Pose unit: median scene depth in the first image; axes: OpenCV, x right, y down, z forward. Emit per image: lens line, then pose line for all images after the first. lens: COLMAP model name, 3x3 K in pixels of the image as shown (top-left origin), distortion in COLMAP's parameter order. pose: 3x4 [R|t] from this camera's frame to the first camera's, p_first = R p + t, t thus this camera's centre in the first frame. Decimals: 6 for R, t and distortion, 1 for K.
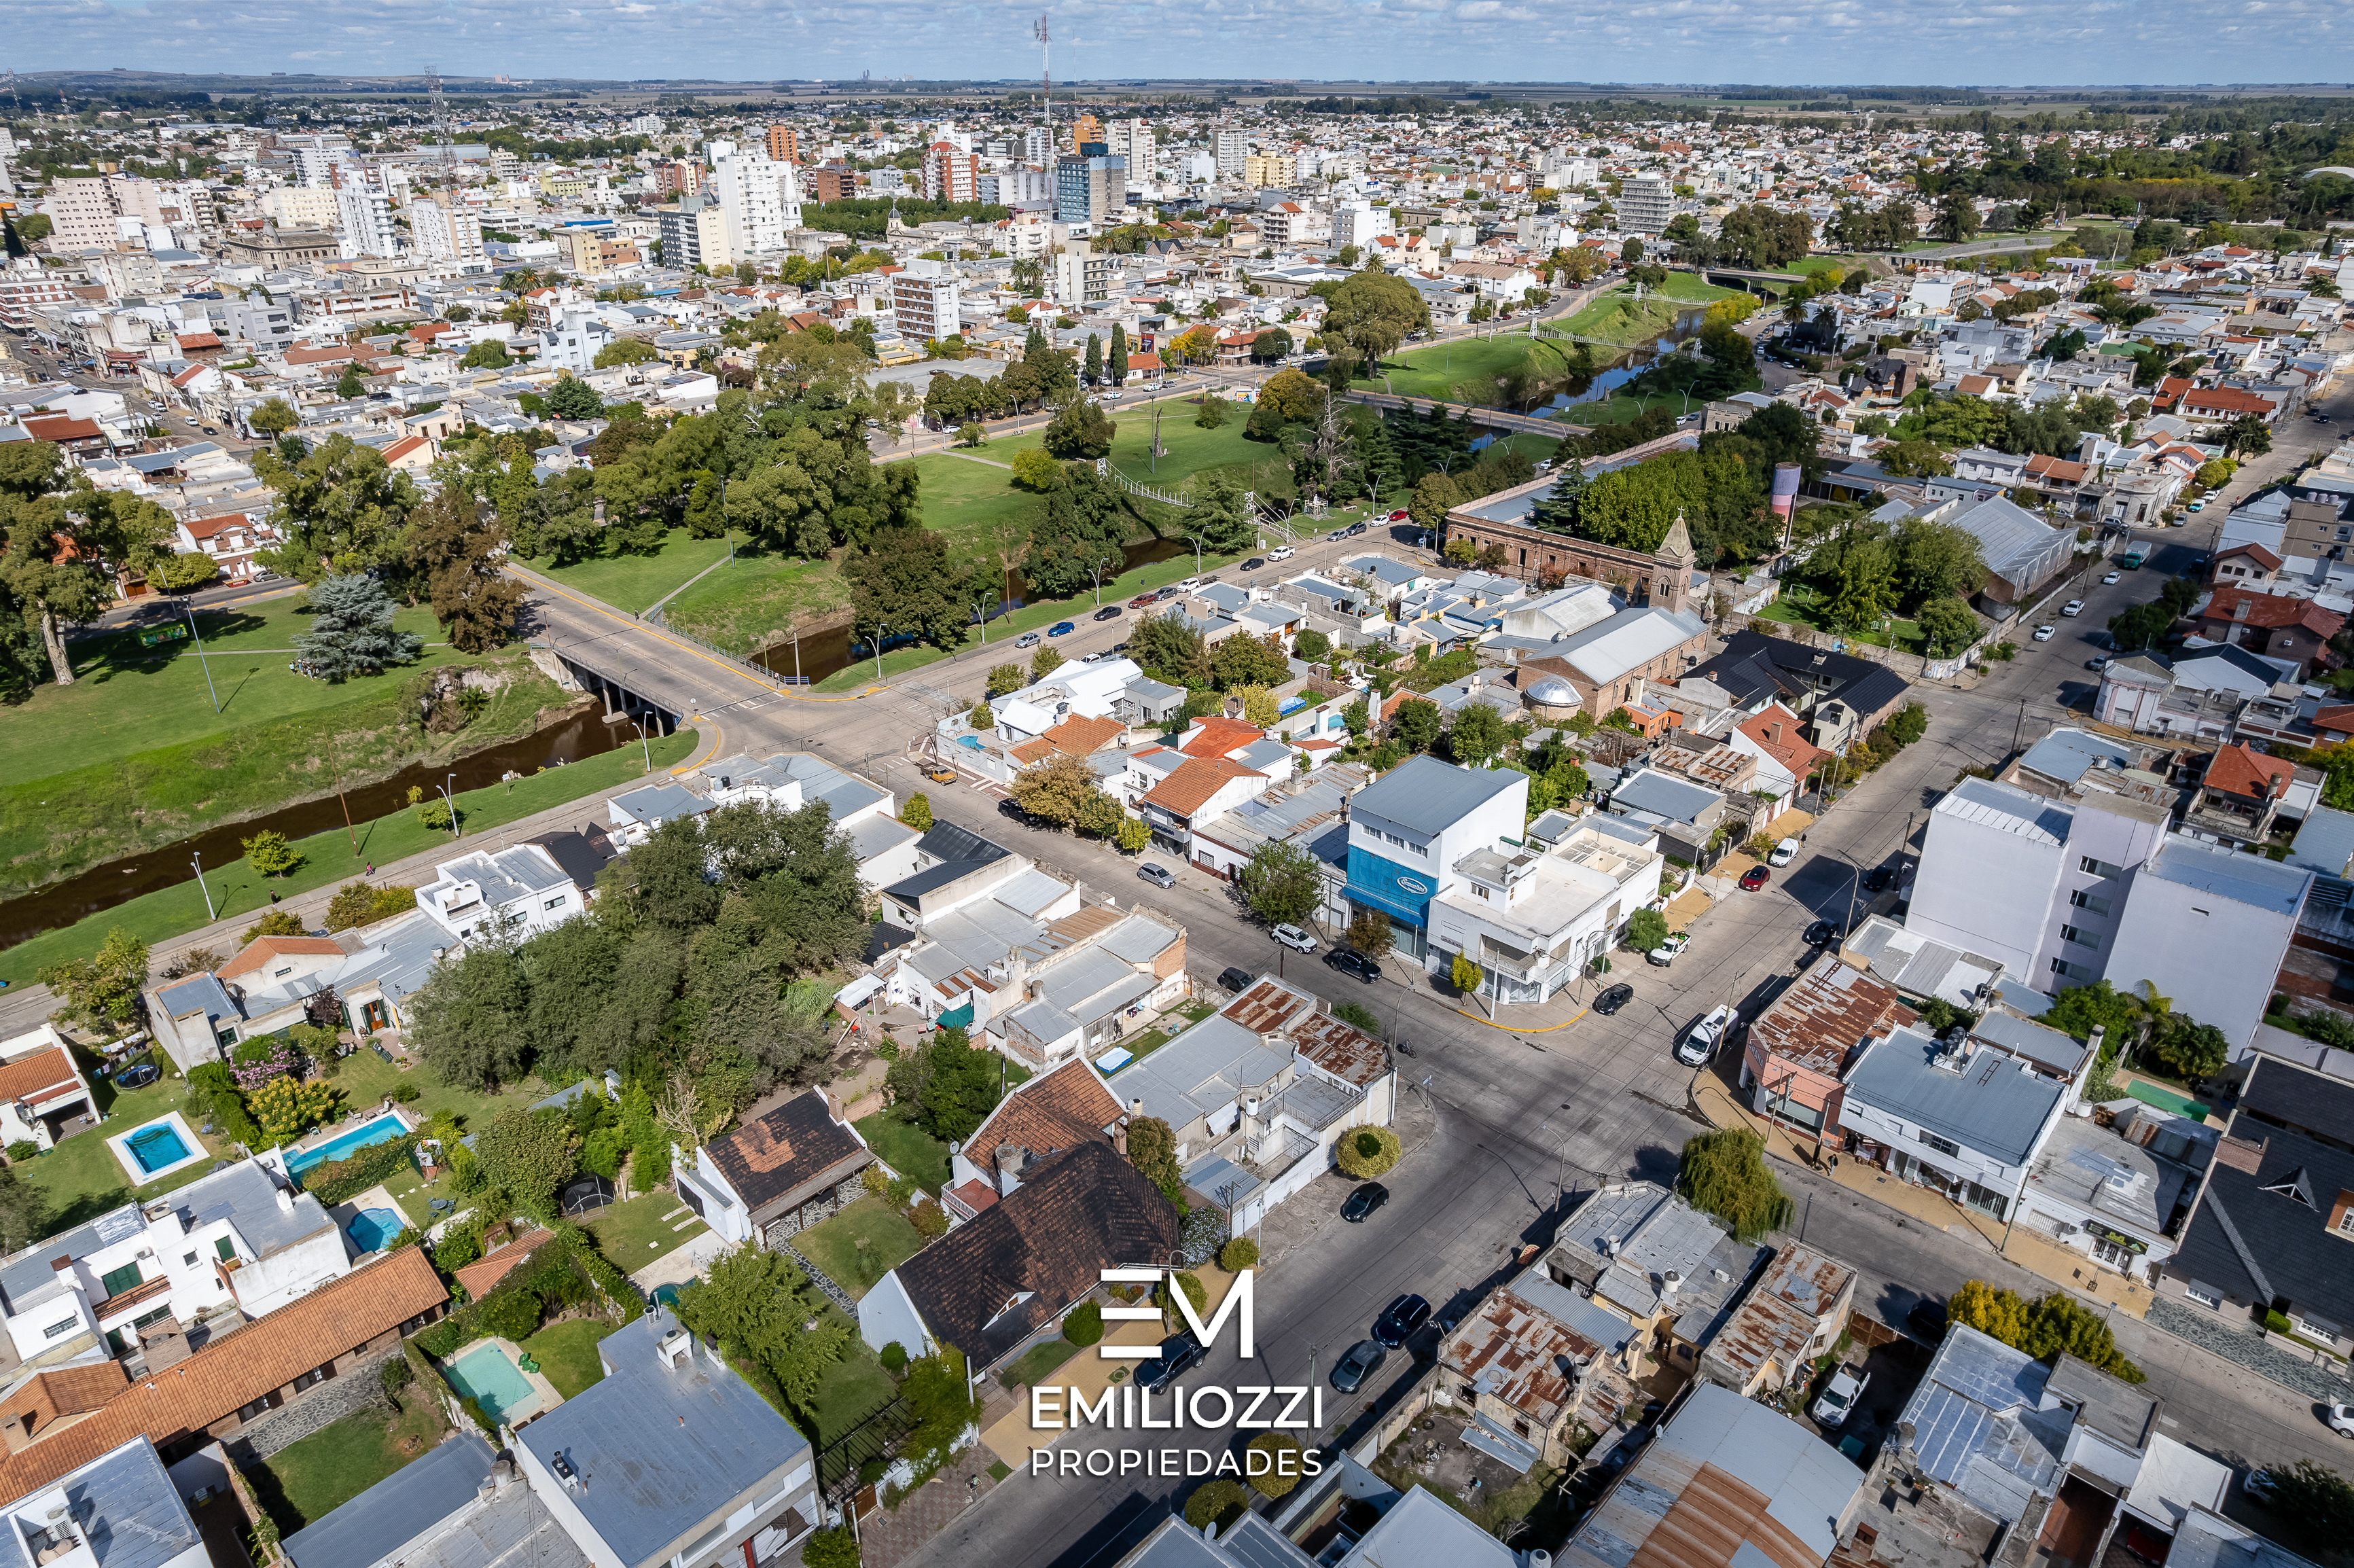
lens RADIAL K [[1498.4, 0, 1177.0], [0, 1498.4, 784.0], [0, 0, 1]] dist [-0.076040, 0.066626]
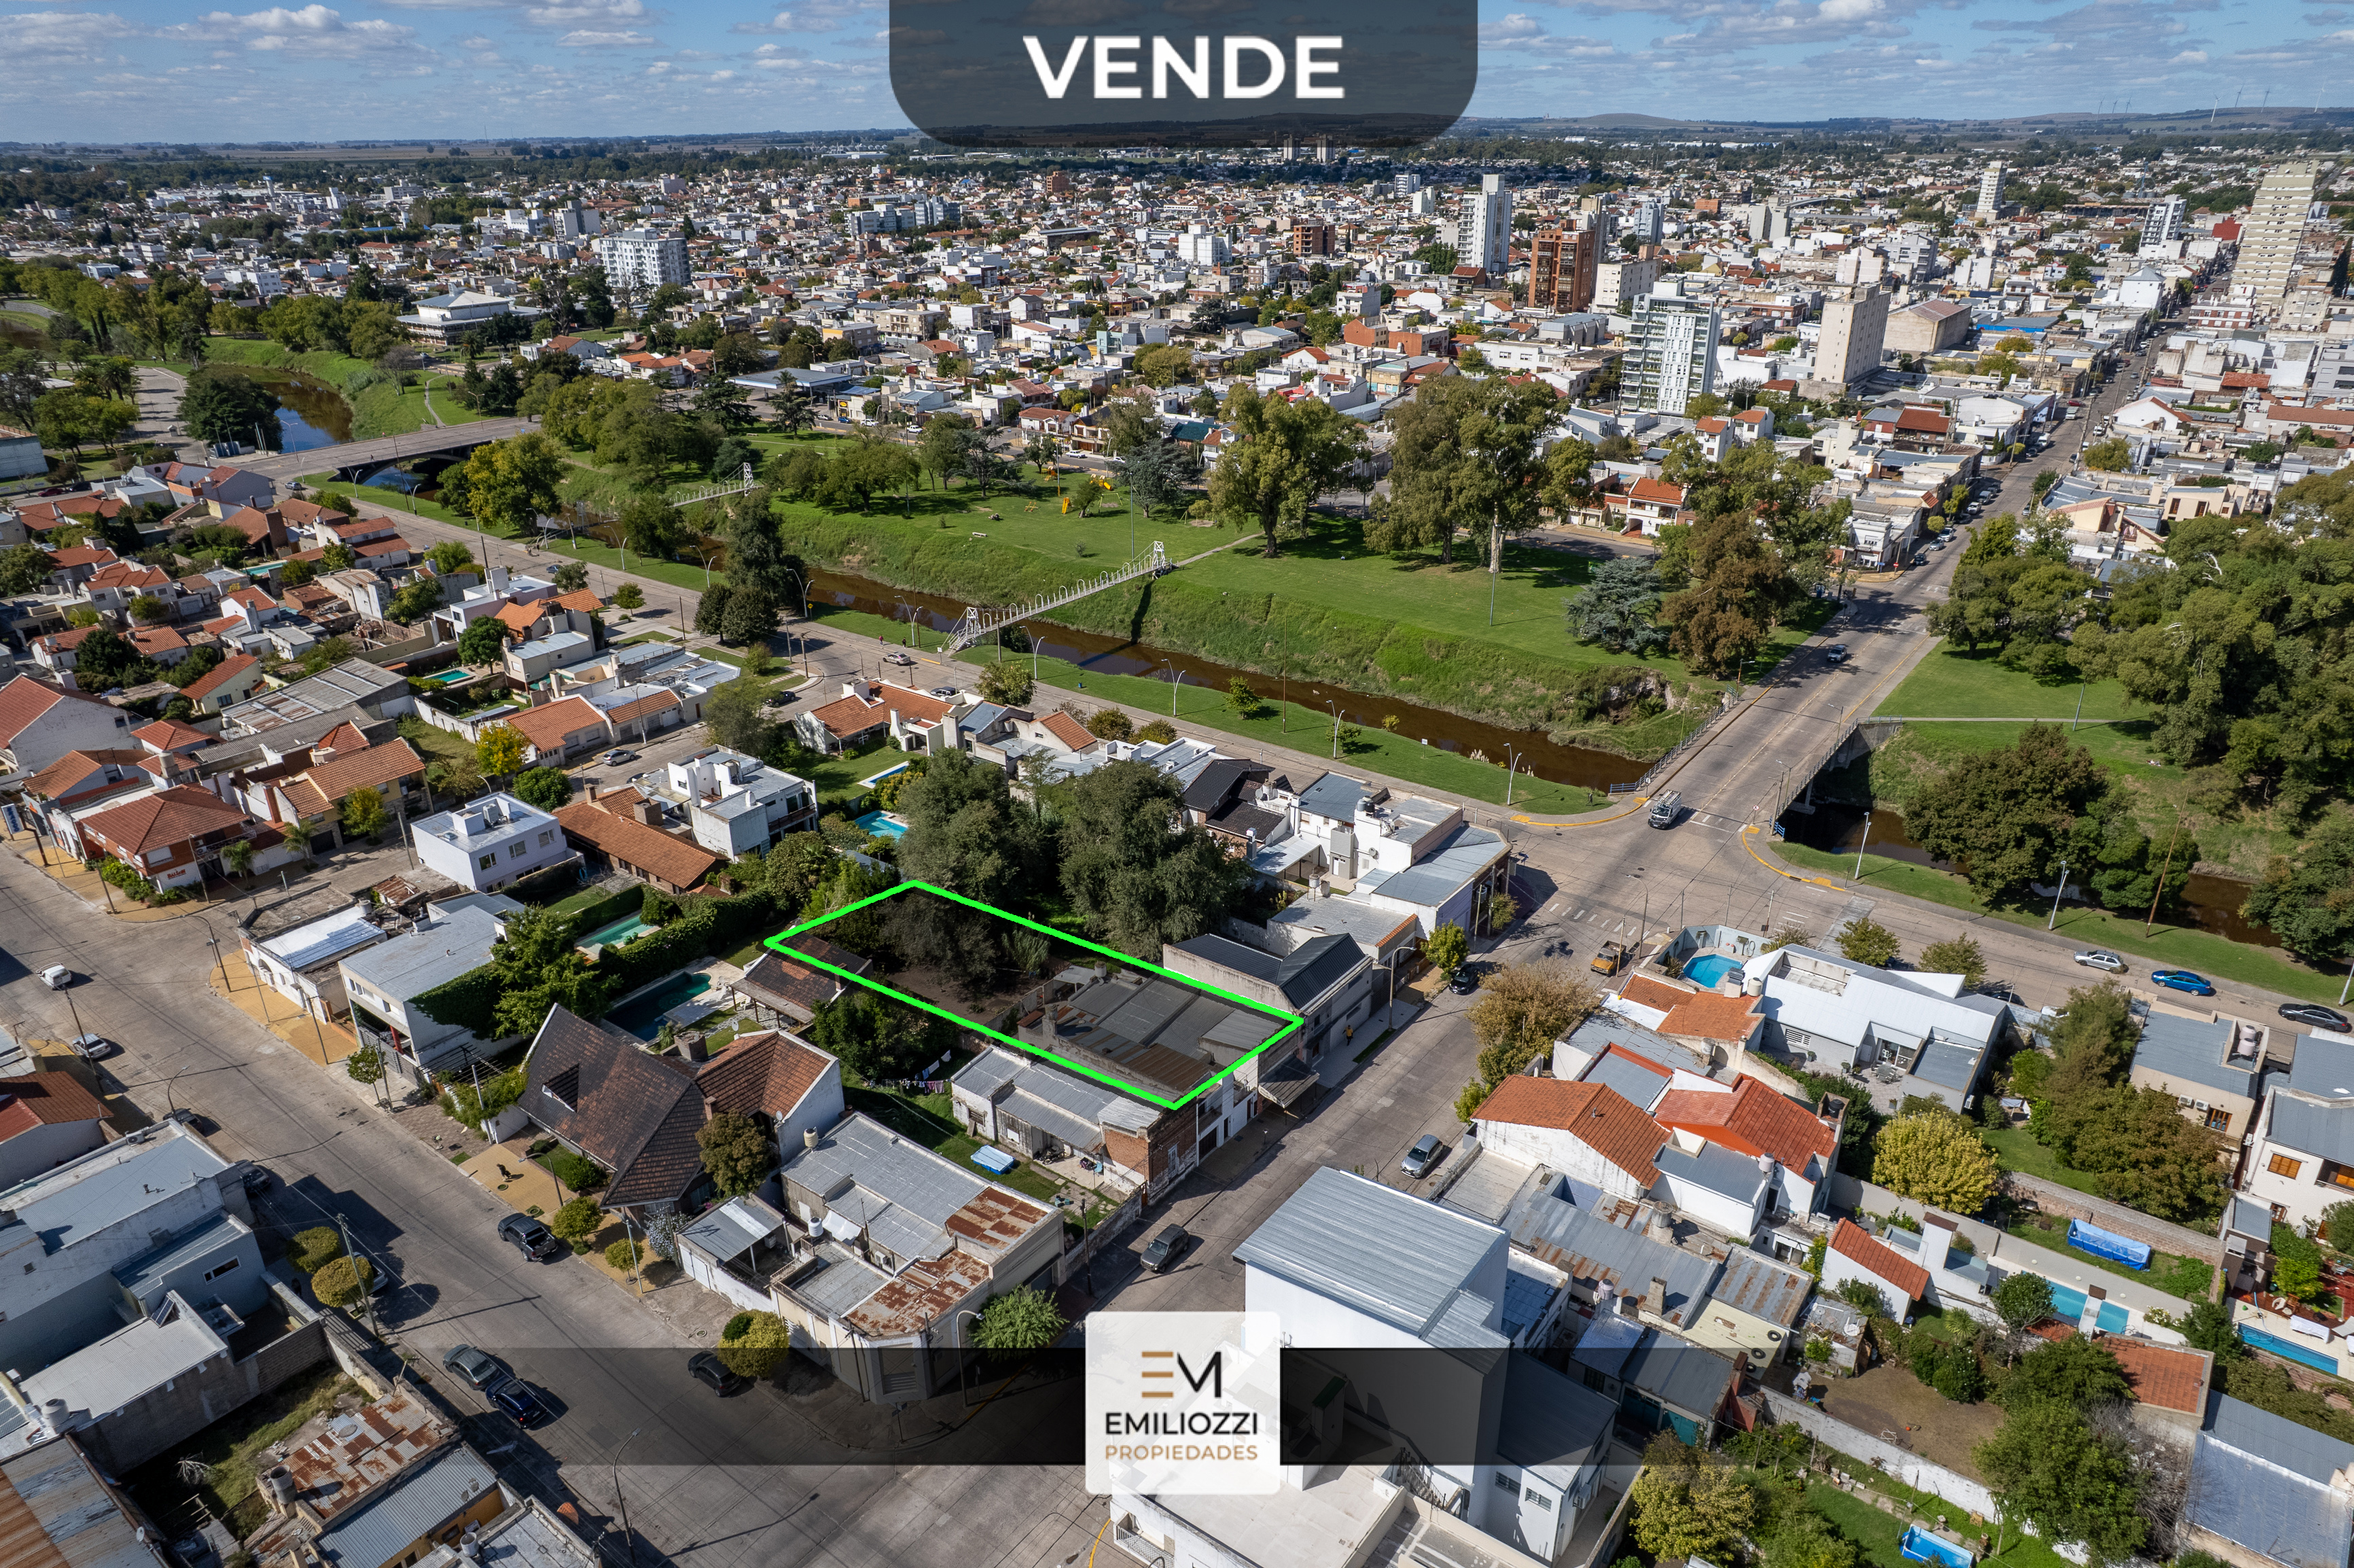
lens RADIAL K [[1498.4, 0, 1177.0], [0, 1498.4, 784.0], [0, 0, 1]] dist [-0.076040, 0.066626]
pose [[0.123789, 0.405842, -0.905521, 0.427249], [-0.422979, 0.847066, 0.321820, -0.212034], [0.897644, 0.343178, 0.276521, 0.481846]]
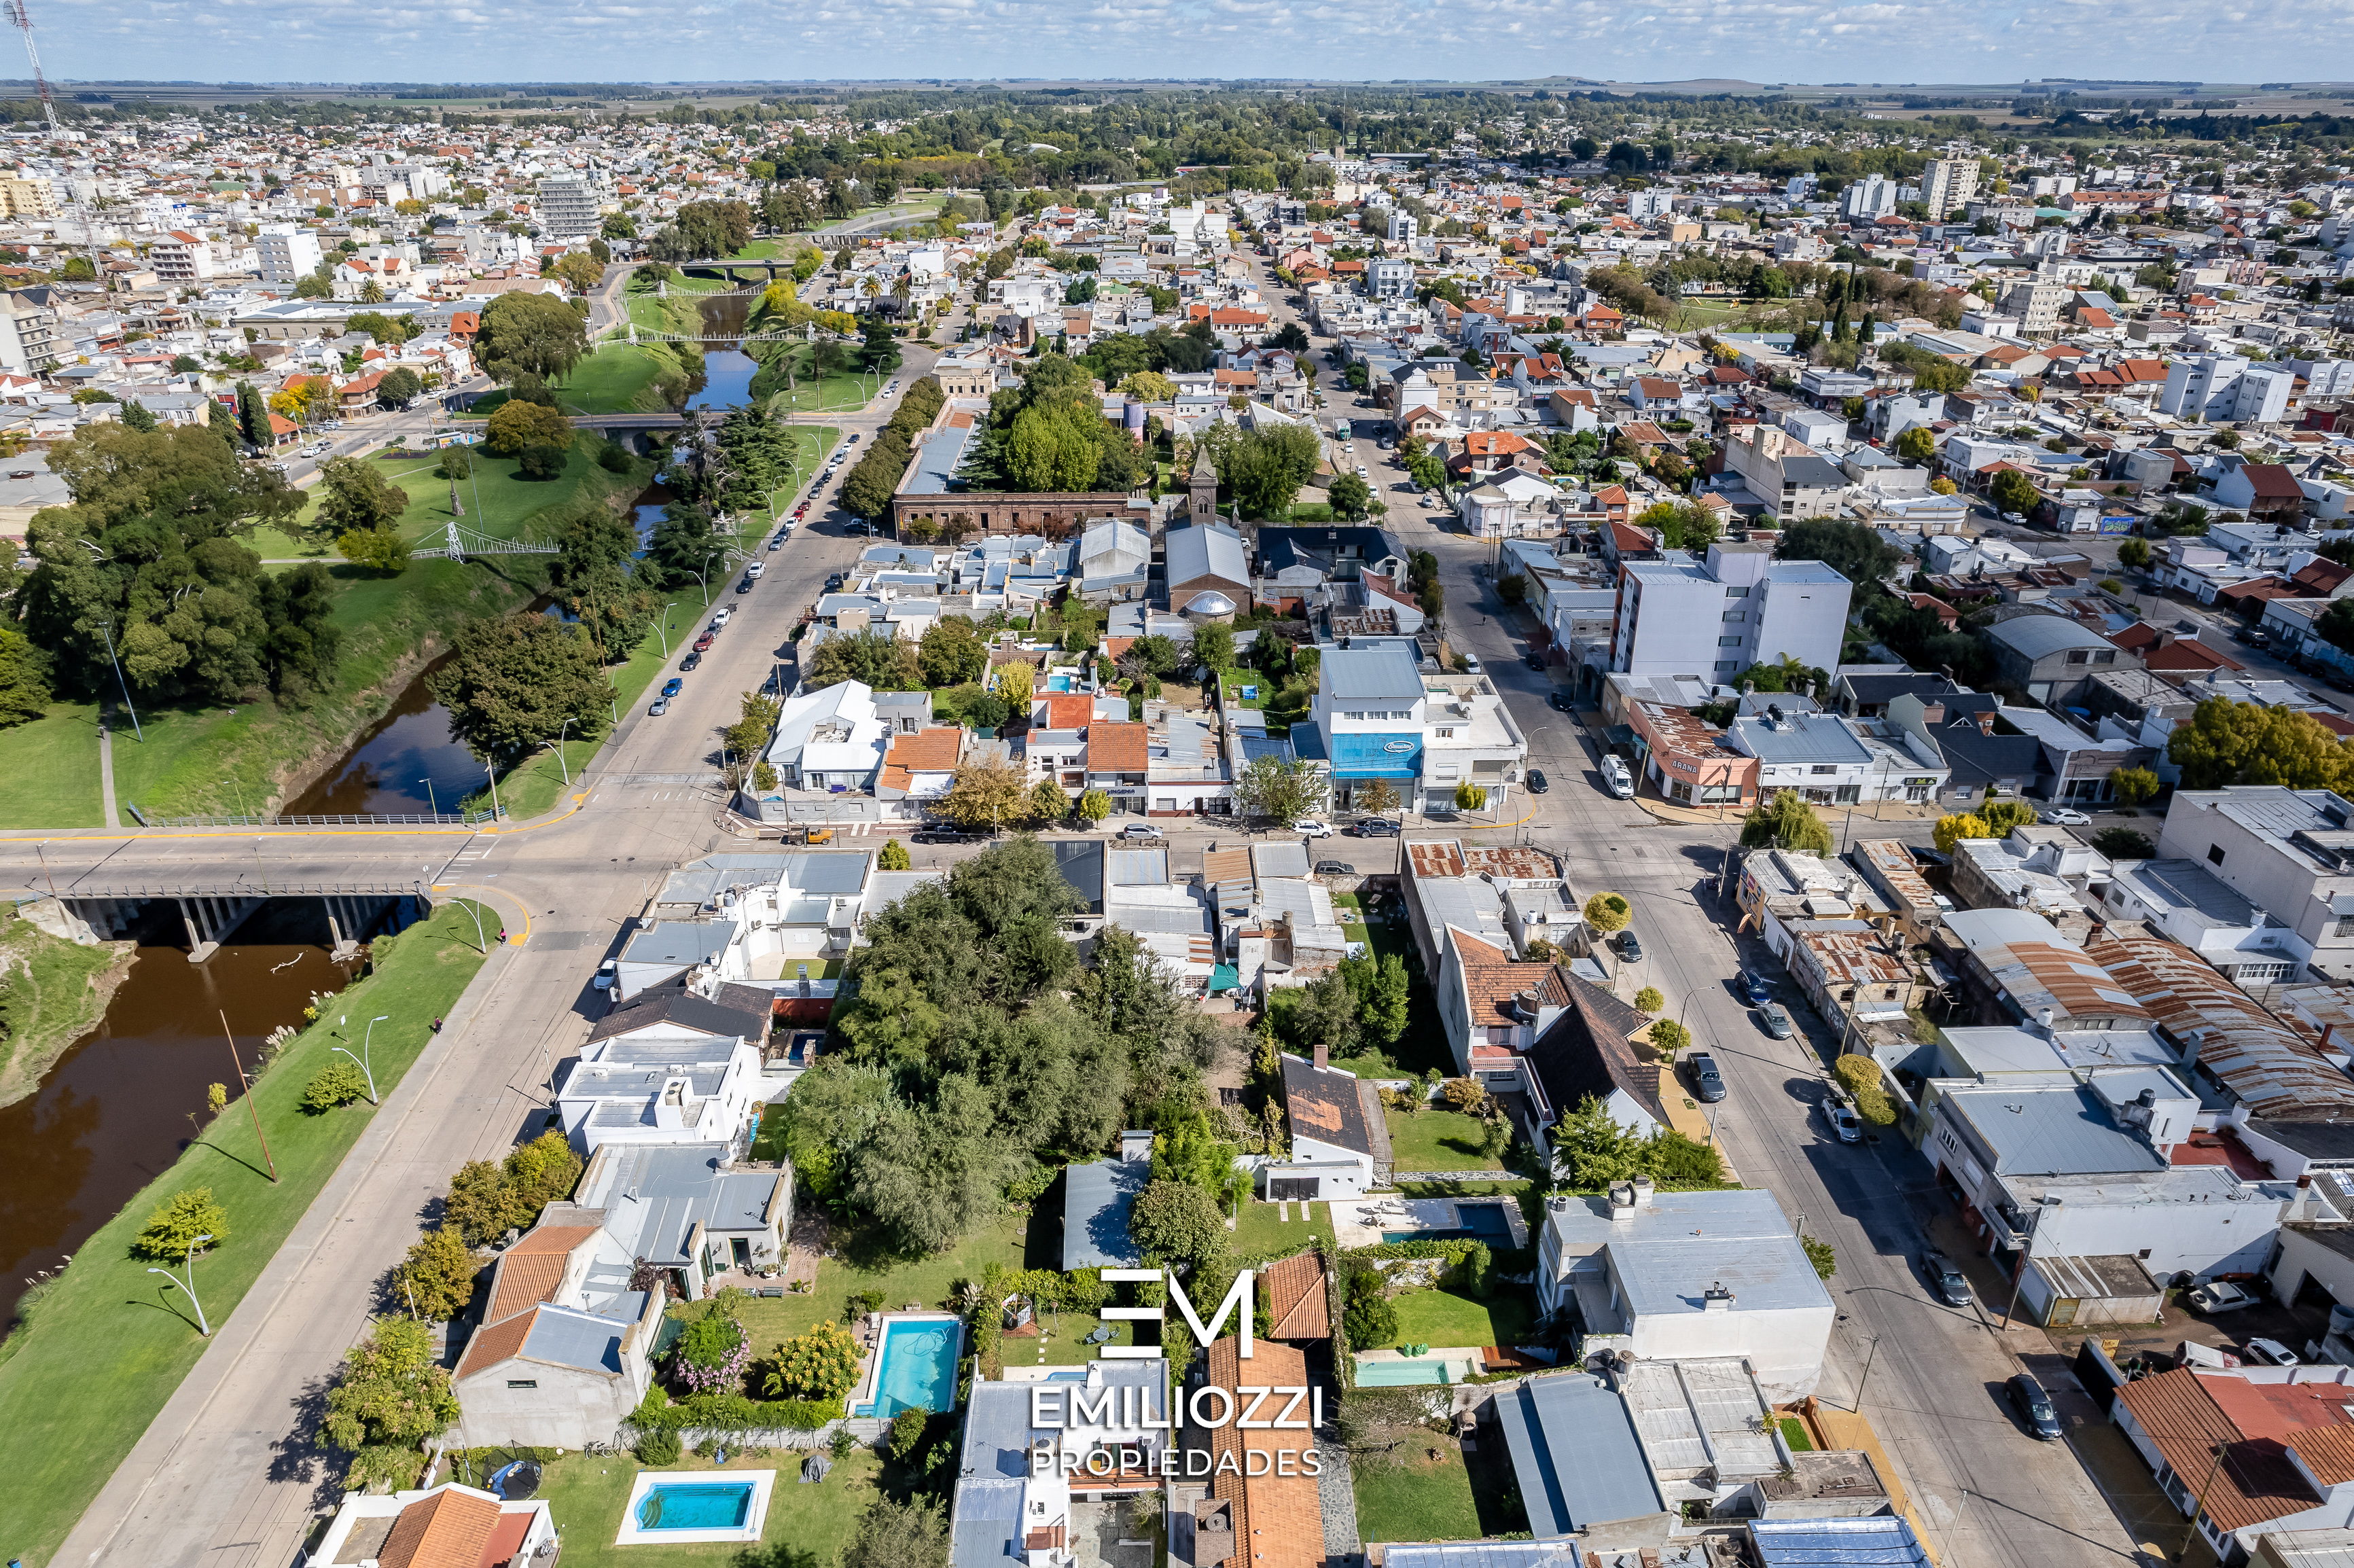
lens RADIAL K [[1498.4, 0, 1177.0], [0, 1498.4, 784.0], [0, 0, 1]] dist [-0.076040, 0.066626]
pose [[0.710611, -0.302962, 0.635016, -0.509654], [0.301958, 0.946520, 0.113675, -0.065173], [-0.635494, 0.110969, 0.764090, 0.132890]]
